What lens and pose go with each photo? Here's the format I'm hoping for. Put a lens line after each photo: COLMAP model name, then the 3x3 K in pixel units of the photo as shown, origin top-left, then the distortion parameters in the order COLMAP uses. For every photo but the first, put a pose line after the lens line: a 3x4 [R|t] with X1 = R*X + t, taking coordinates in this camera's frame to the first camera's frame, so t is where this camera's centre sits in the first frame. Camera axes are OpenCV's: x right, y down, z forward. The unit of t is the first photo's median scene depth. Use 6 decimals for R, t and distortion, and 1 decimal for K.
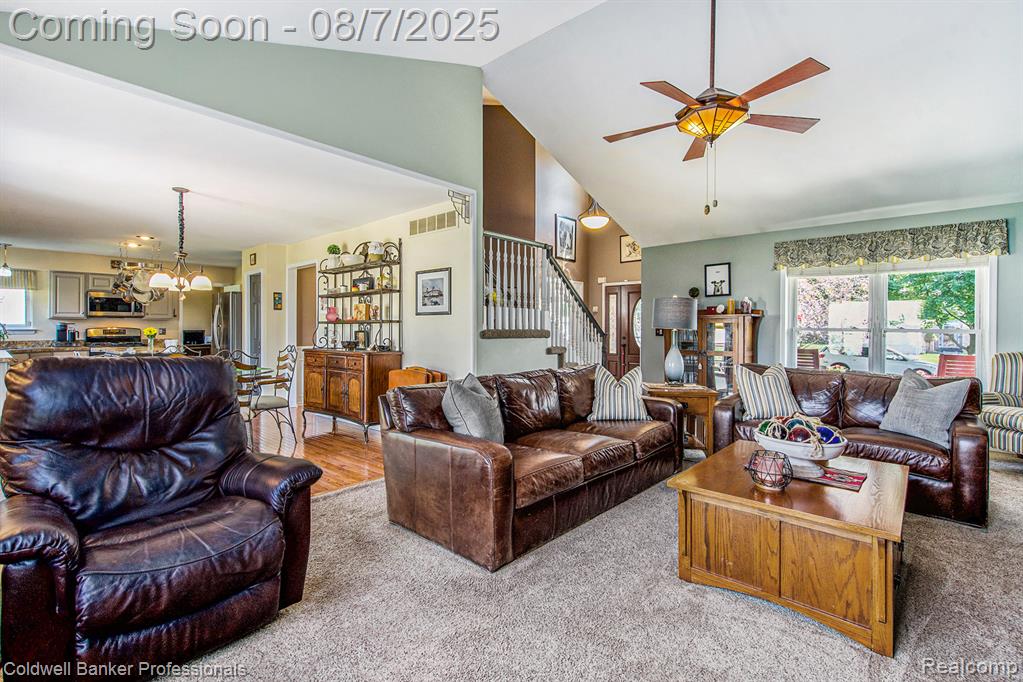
lens RADIAL K [[471.3, 0, 508.2], [0, 471.3, 329.7], [0, 0, 1]] dist [-0.002425, -0.000612]
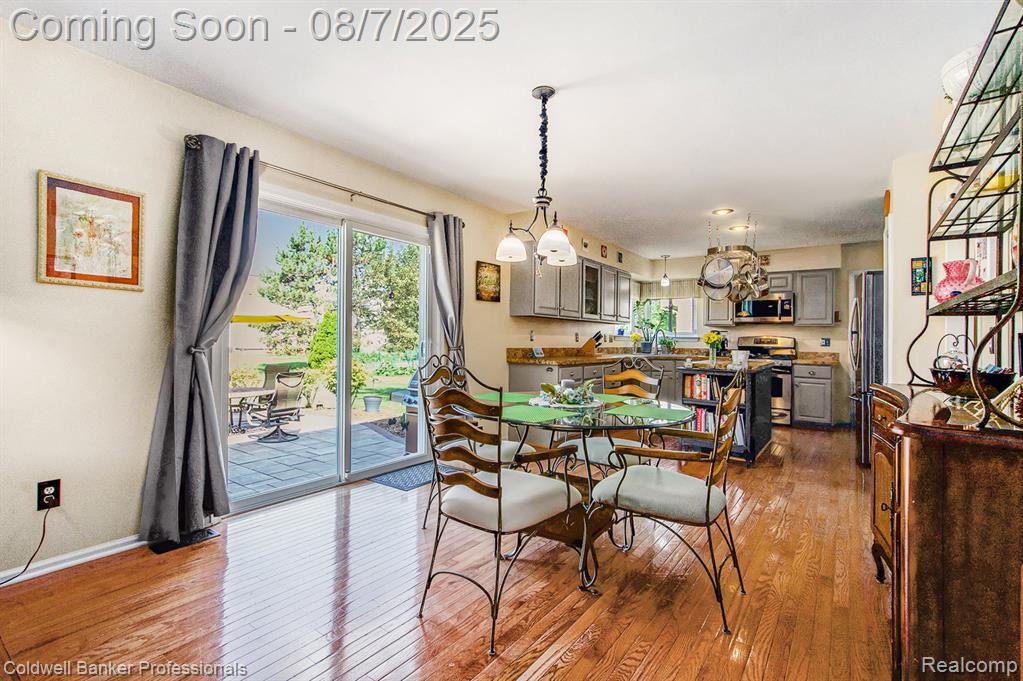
lens RADIAL K [[479.5, 0, 508.2], [0, 479.5, 344.6], [0, 0, 1]] dist [-0.002142, -0.000622]
pose [[0.109084, 0.010927, -0.993972, -0.045215], [-0.017040, 0.999813, 0.009121, 0.010856], [0.993886, 0.015943, 0.109250, 0.477842]]
